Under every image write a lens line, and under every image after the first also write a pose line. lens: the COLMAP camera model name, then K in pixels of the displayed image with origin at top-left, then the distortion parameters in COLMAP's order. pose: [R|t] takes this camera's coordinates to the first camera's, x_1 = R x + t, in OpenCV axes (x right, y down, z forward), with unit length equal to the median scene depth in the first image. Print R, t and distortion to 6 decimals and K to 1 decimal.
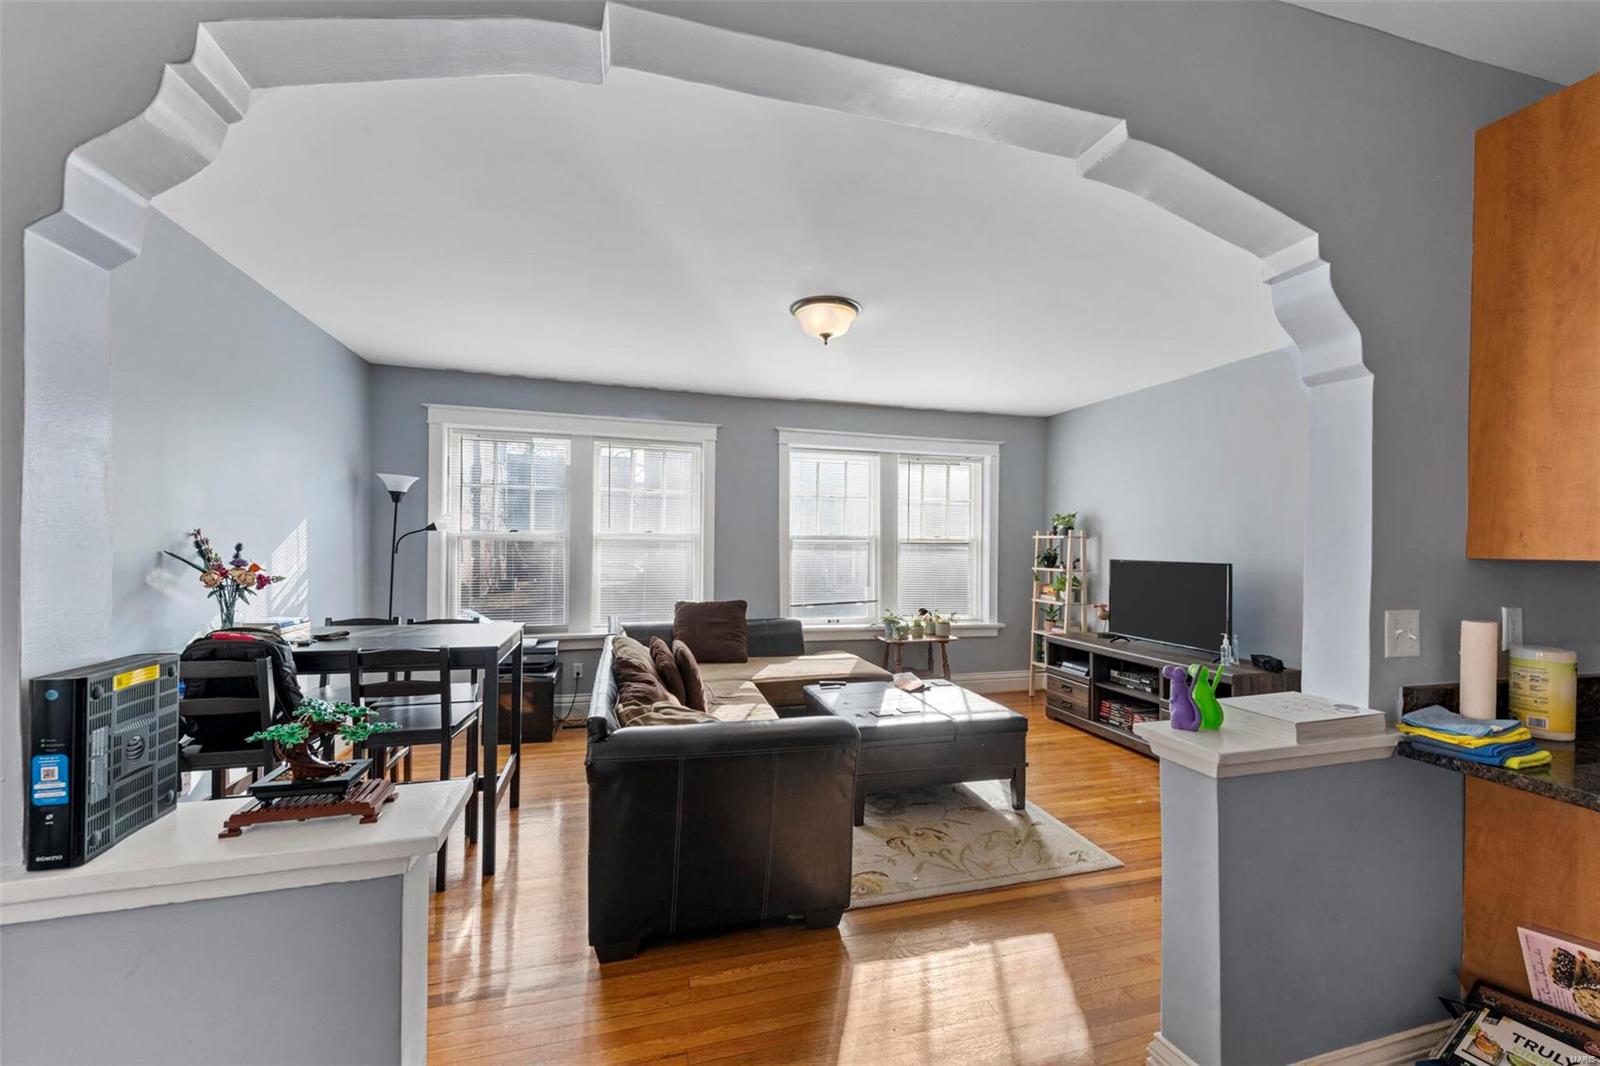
lens RADIAL K [[636.7, 0, 798.8], [0, 636.7, 543.0], [0, 0, 1]] dist [0.000118, -0.000063]
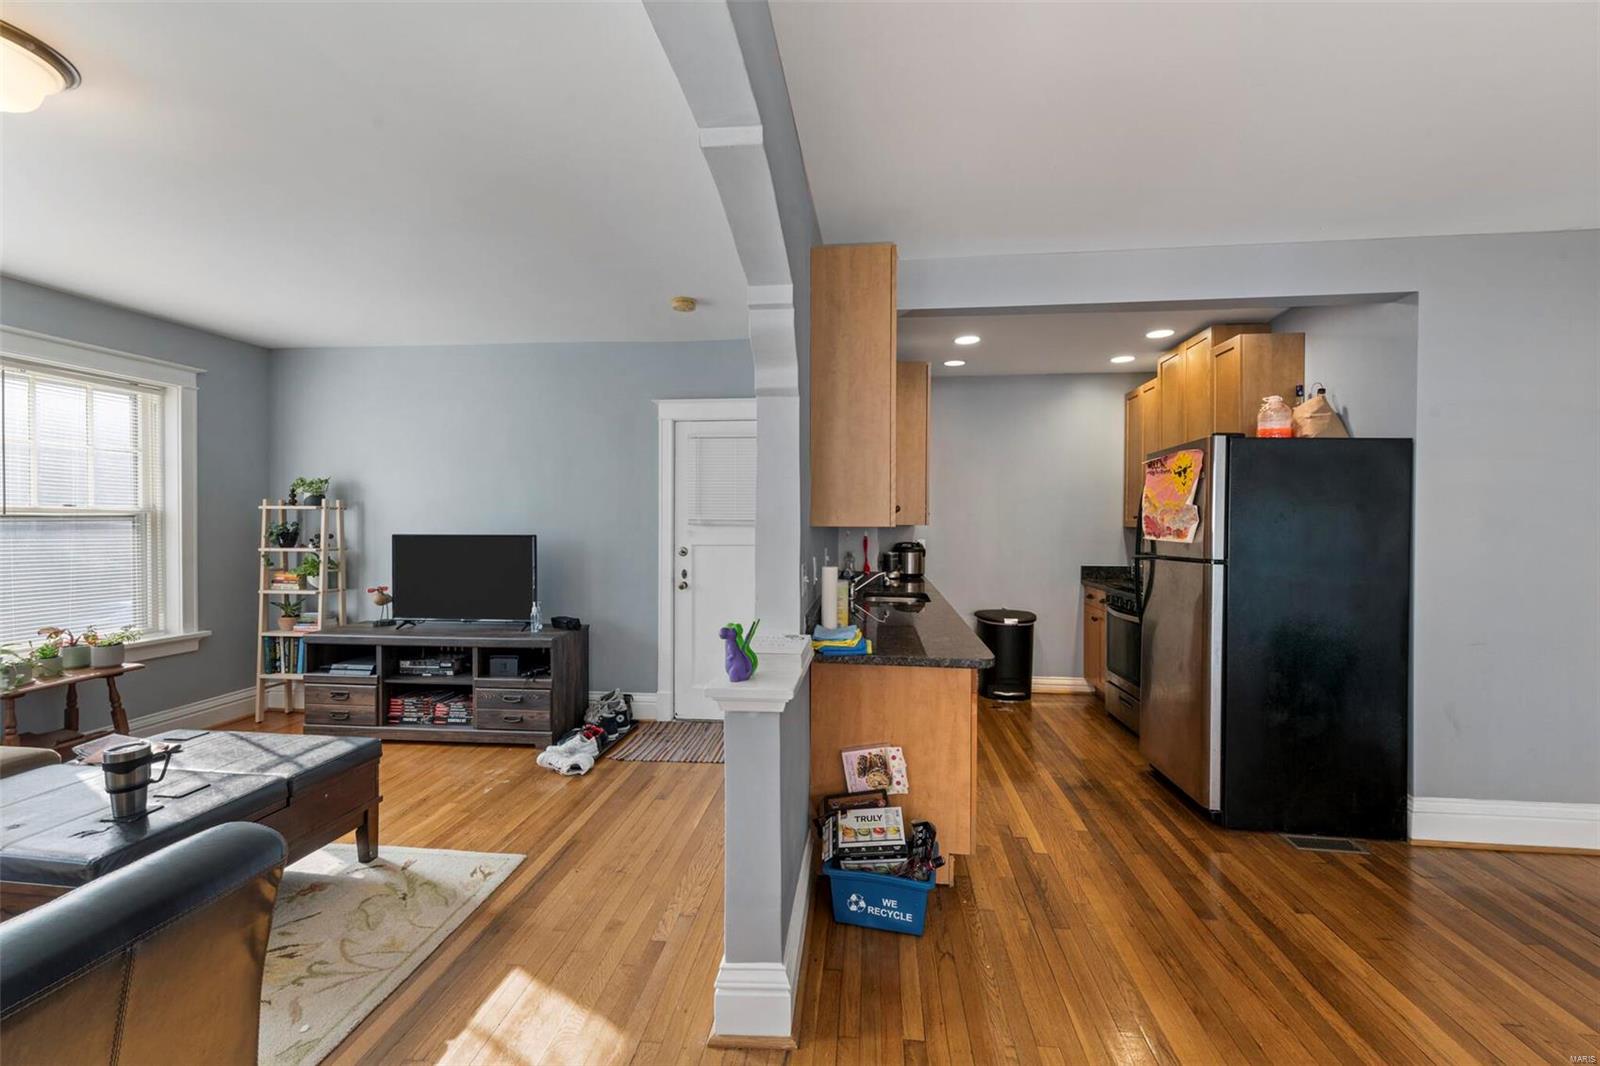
lens RADIAL K [[660.7, 0, 805.4], [0, 660.7, 521.2], [0, 0, 1]] dist [-0.000765, -0.000439]
pose [[0.354566, -0.012921, 0.934942, -0.149900], [0.000623, 0.999908, 0.013583, -0.003761], [-0.935031, -0.004234, 0.354541, 0.156301]]
